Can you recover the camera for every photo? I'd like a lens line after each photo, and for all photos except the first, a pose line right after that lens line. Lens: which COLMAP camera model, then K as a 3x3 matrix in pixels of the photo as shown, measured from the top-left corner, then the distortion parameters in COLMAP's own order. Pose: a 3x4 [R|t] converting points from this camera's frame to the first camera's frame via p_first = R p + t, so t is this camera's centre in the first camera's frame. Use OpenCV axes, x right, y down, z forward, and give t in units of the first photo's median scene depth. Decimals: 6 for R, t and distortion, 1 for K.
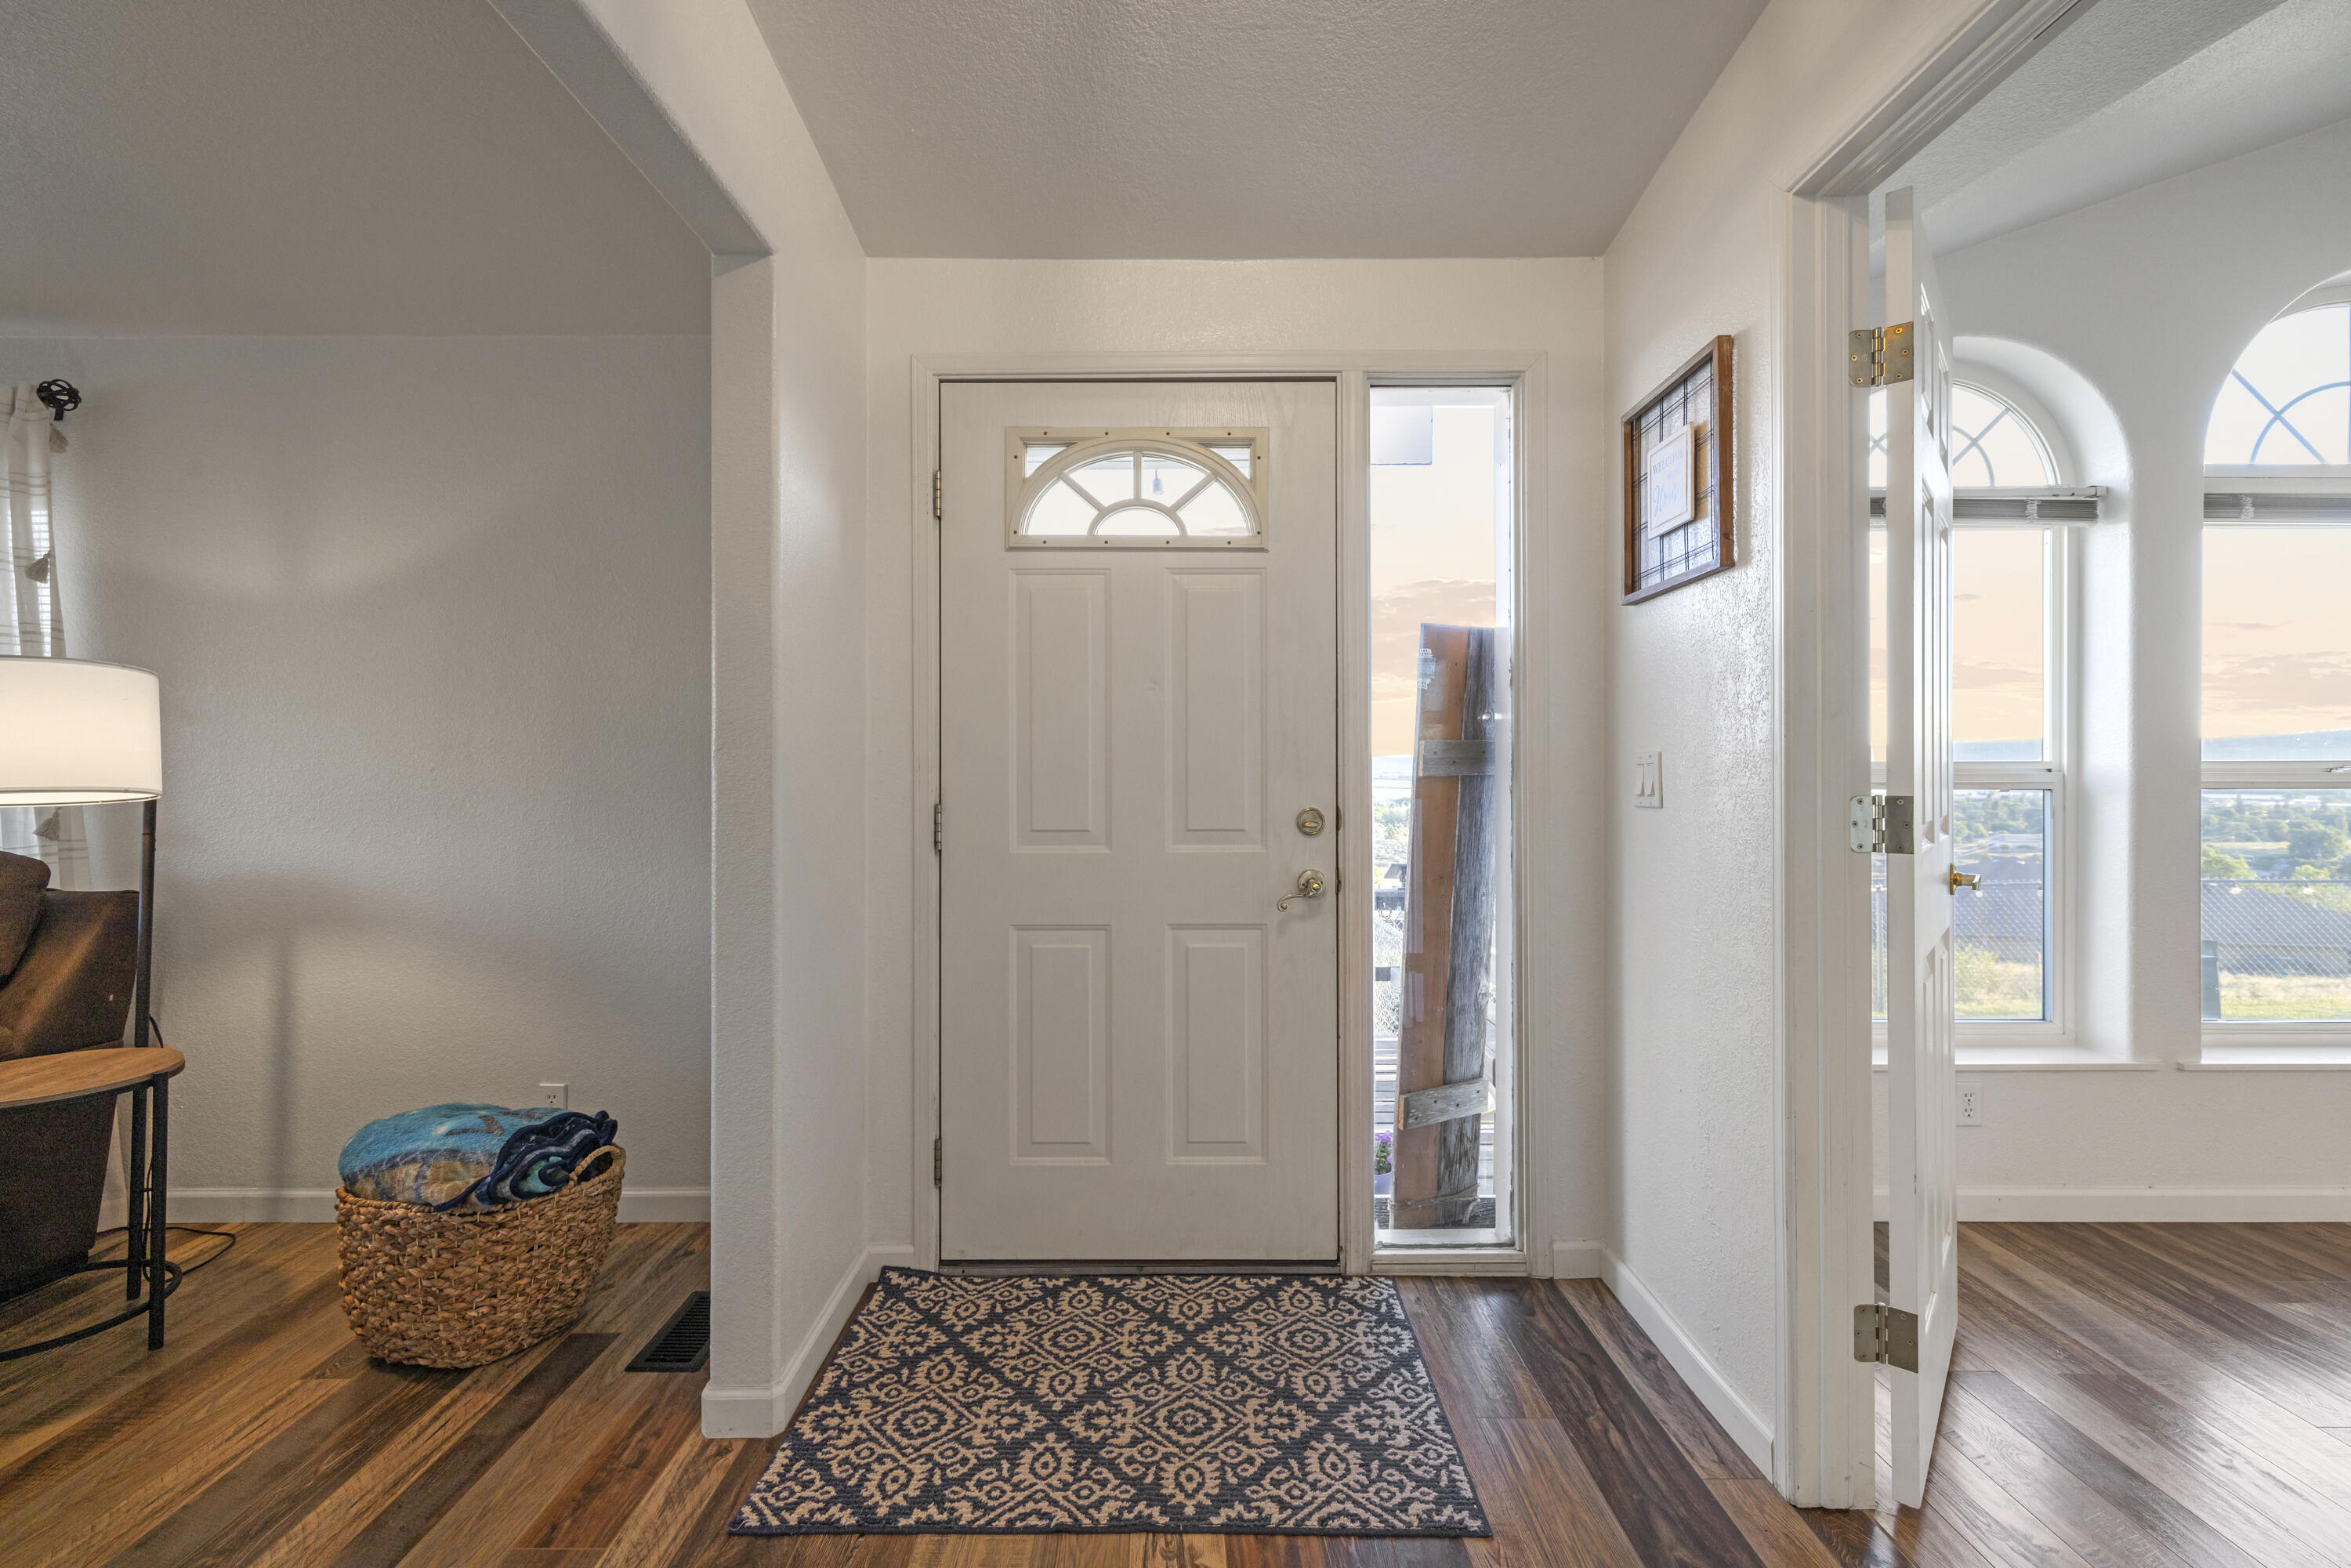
lens RADIAL K [[988.2, 0, 1165.5], [0, 988.2, 767.7], [0, 0, 1]] dist [0.001151, 0.000280]
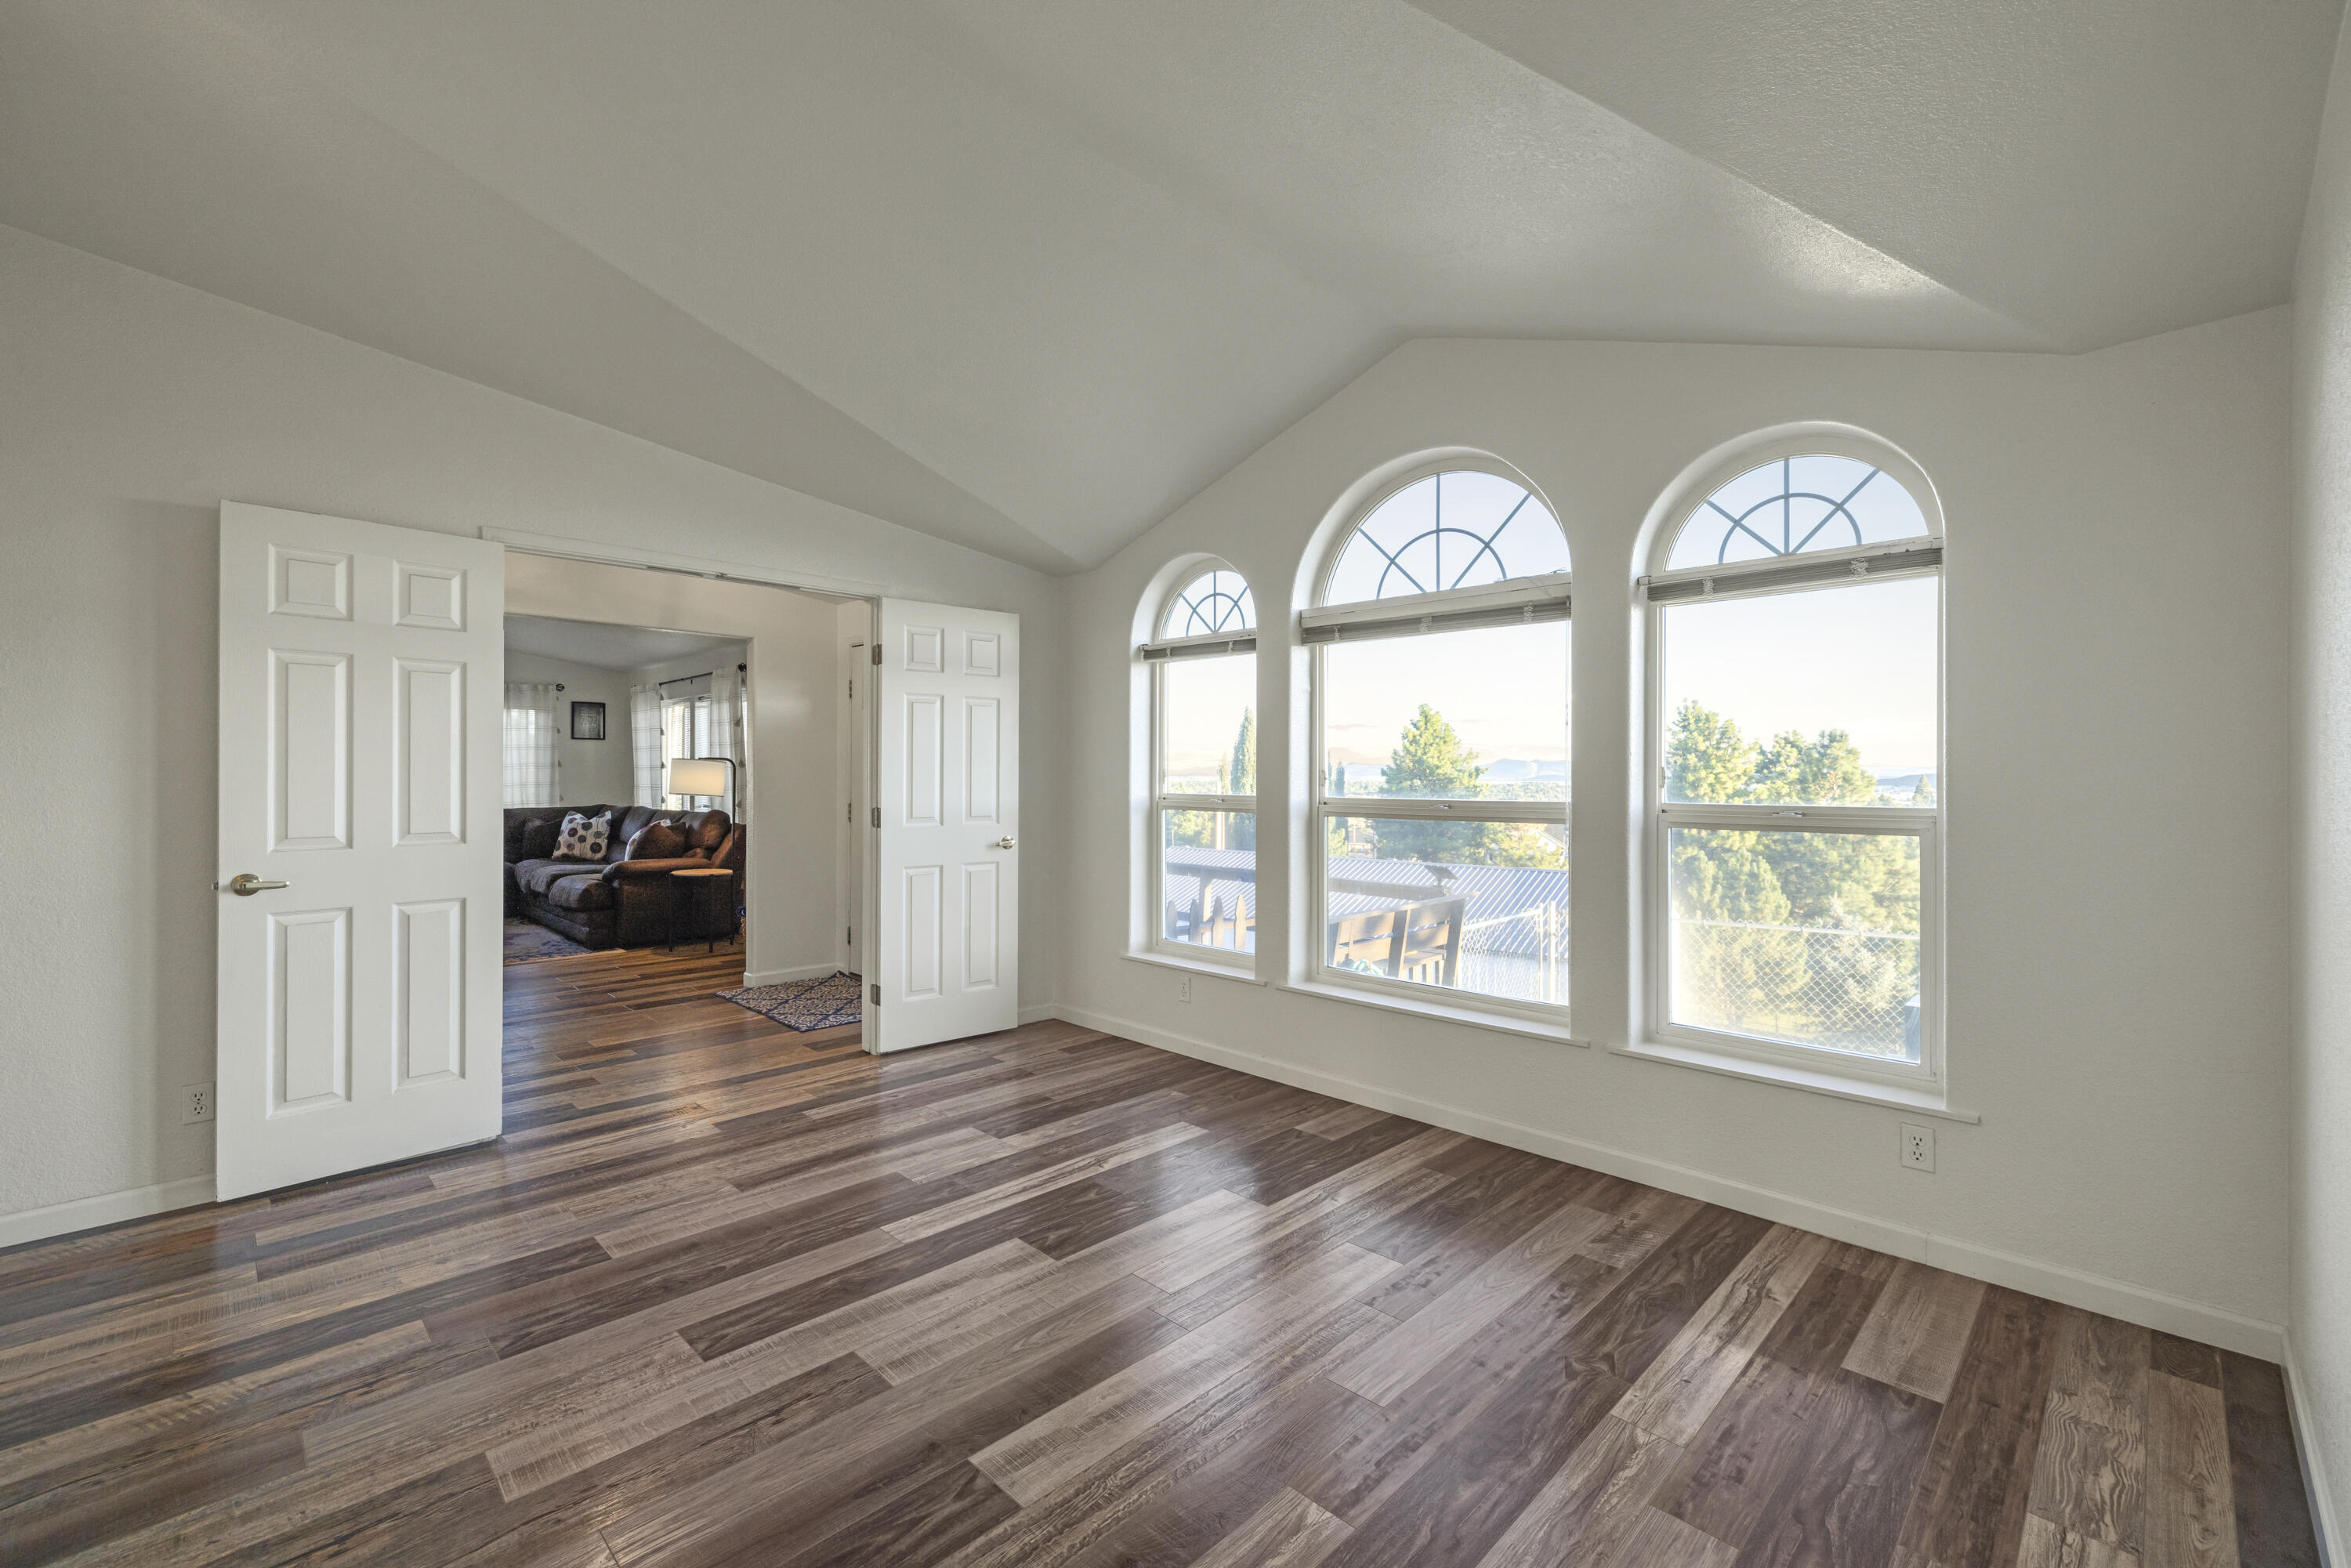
lens RADIAL K [[988.2, 0, 1165.5], [0, 988.2, 767.7], [0, 0, 1]] dist [0.001151, 0.000280]
pose [[0.709246, 0.000256, -0.704961, 2.261888], [-0.002634, 0.999994, -0.002287, -0.057534], [0.704956, 0.003479, 0.709242, -0.309430]]
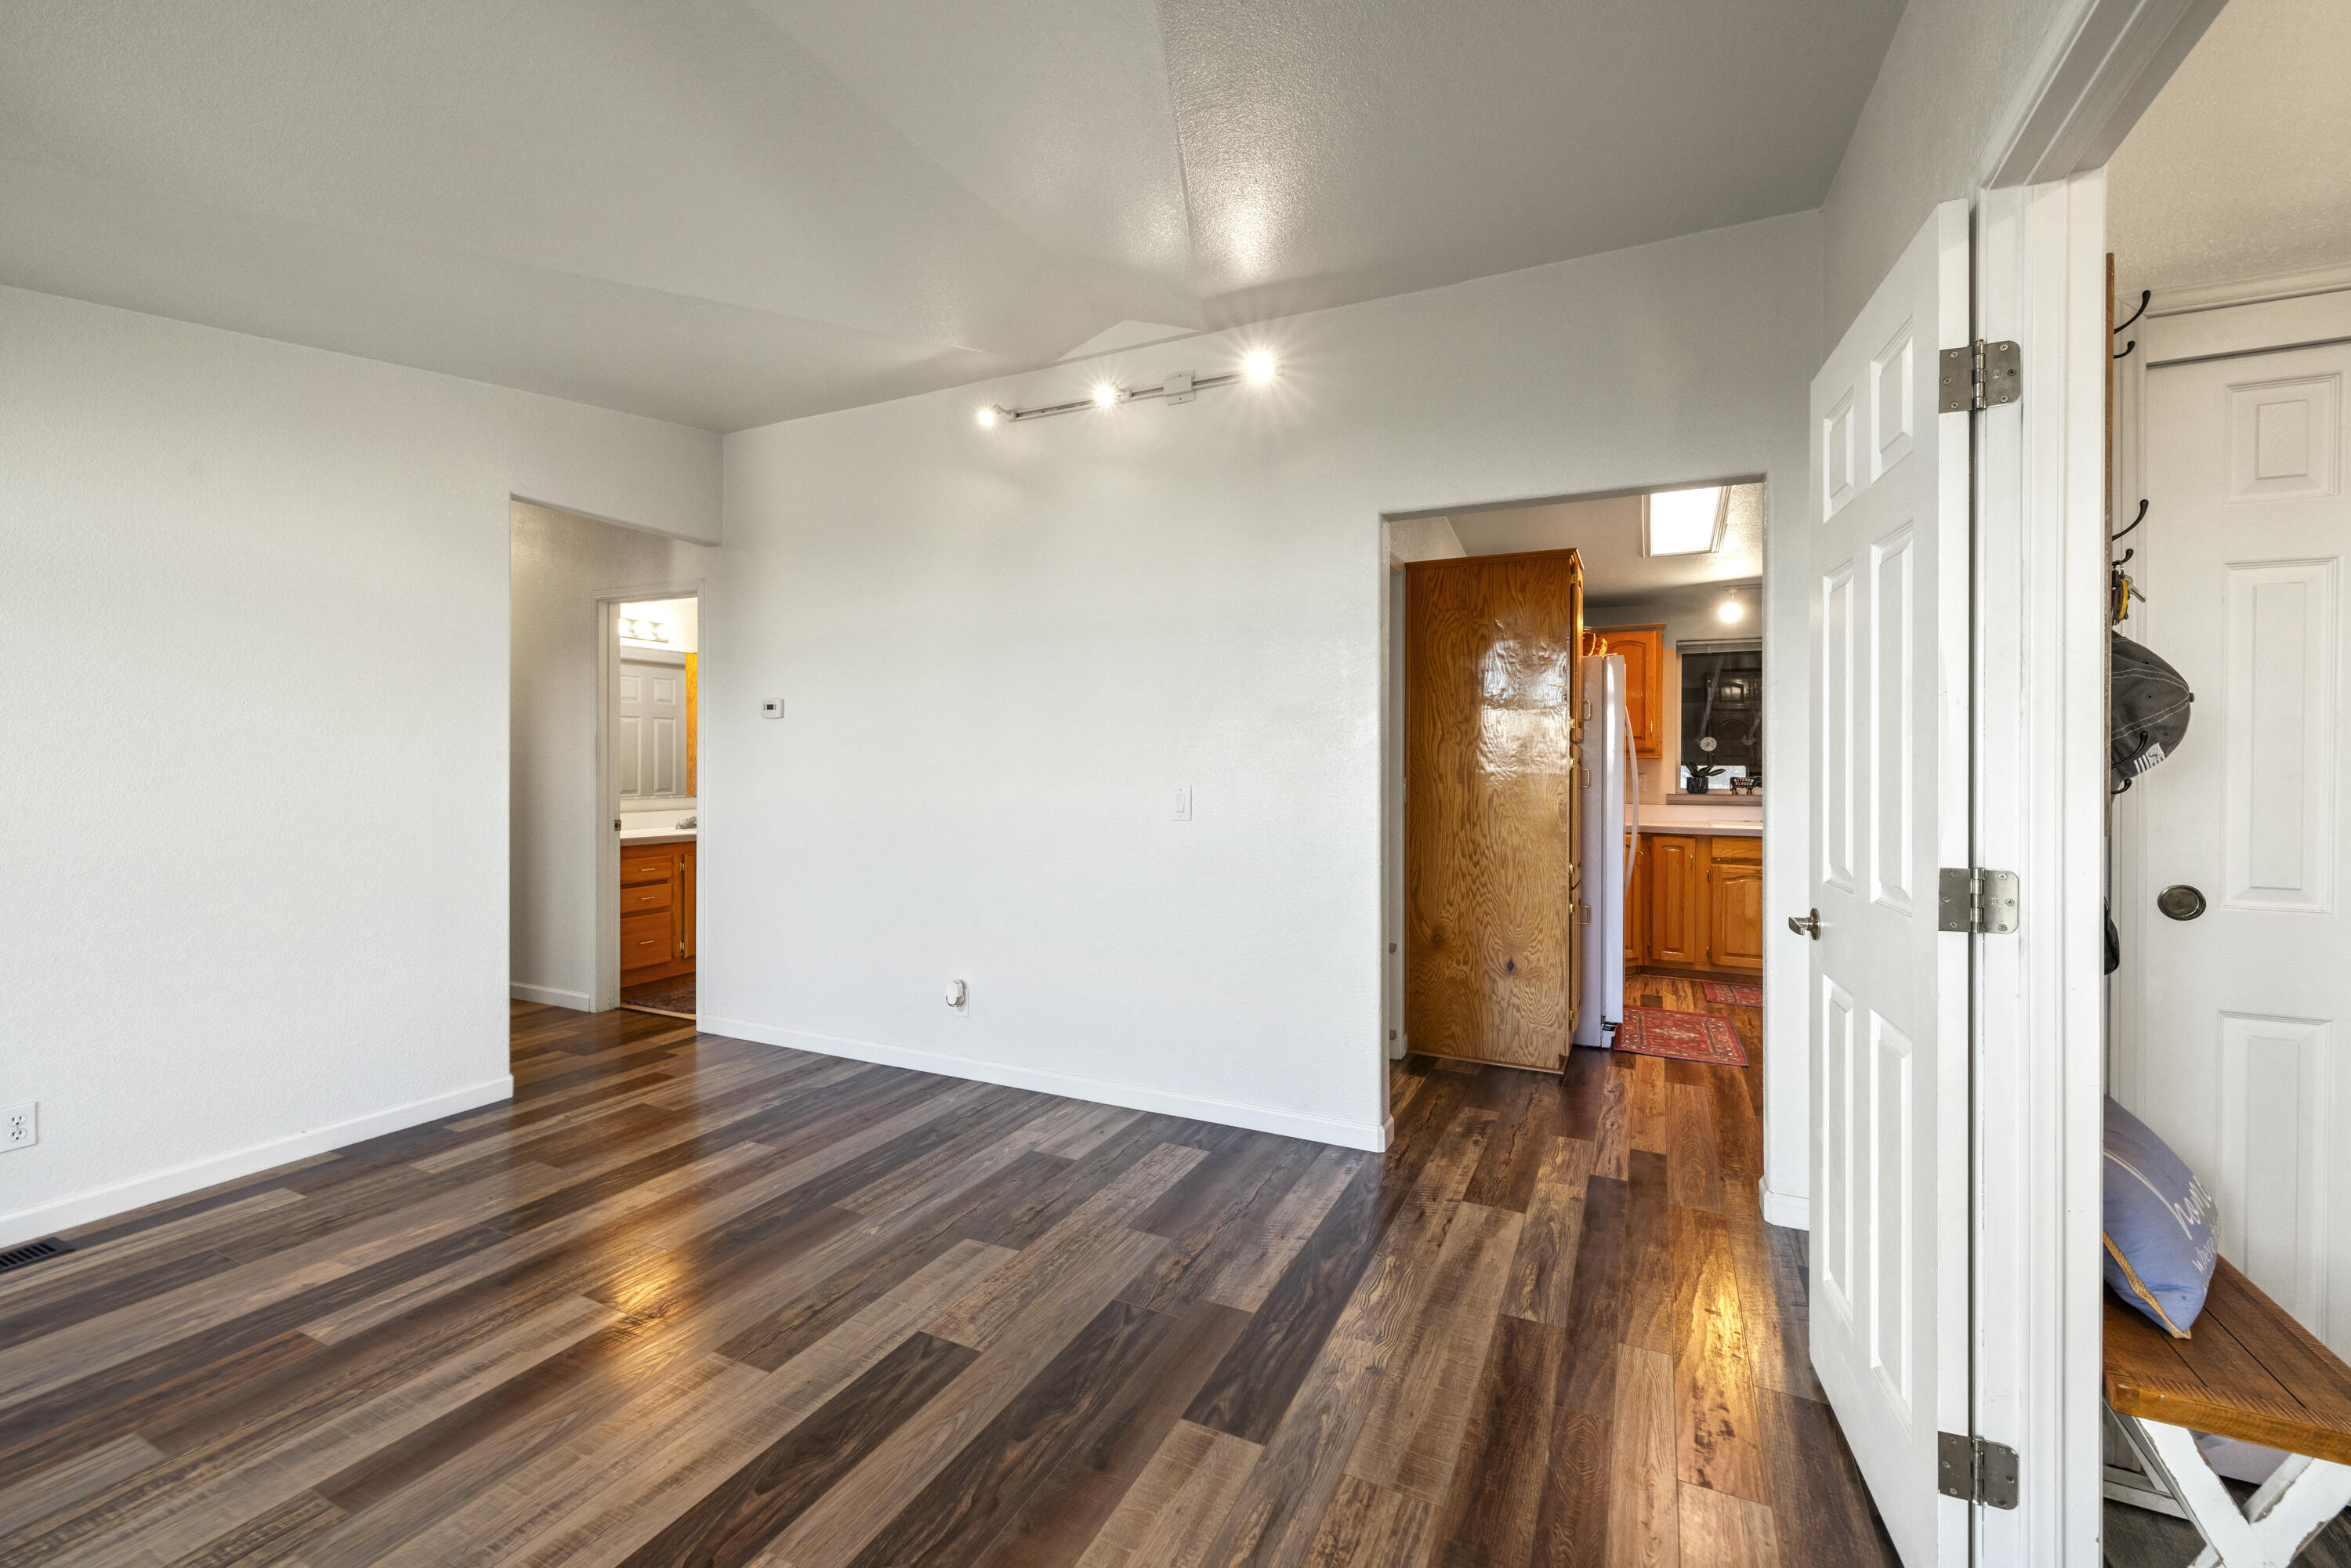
lens RADIAL K [[993.1, 0, 1173.4], [0, 993.1, 750.7], [0, 0, 1]] dist [-0.000566, 0.000483]
pose [[-0.901584, -0.000619, 0.432605, 0.670139], [-0.005058, 0.999946, -0.009110, -0.055287], [-0.432576, -0.010402, -0.901538, 0.807706]]
